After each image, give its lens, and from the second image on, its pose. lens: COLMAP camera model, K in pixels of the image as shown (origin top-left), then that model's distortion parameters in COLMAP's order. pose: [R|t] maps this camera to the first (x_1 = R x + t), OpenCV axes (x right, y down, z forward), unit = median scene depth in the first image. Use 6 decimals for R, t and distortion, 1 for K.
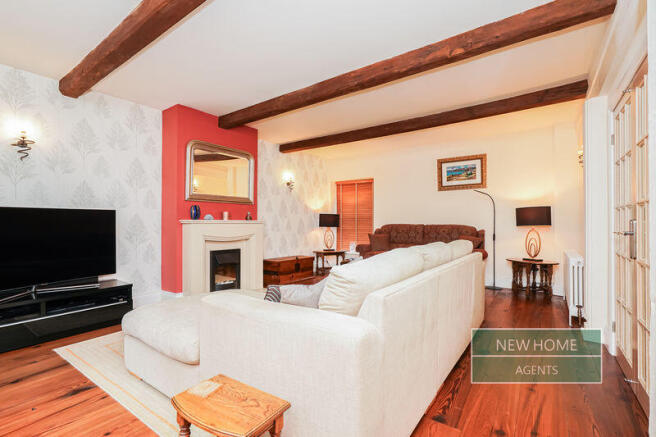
lens RADIAL K [[306.2, 0, 324.4], [0, 306.2, 217.8], [0, 0, 1]] dist [-0.013077, 0.002940]
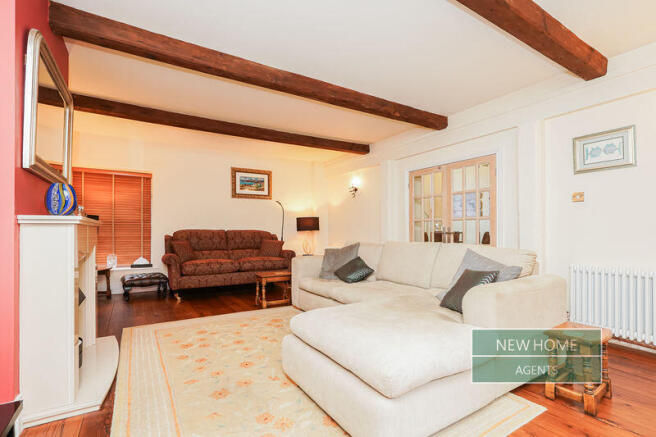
lens RADIAL K [[306.2, 0, 322.4], [0, 306.2, 223.8], [0, 0, 1]] dist [-0.013077, 0.002940]
pose [[0.383862, 0.018262, 0.923210, -0.477241], [-0.012793, 0.999814, -0.014458, 0.012102], [-0.923302, -0.006260, 0.384024, 0.329020]]
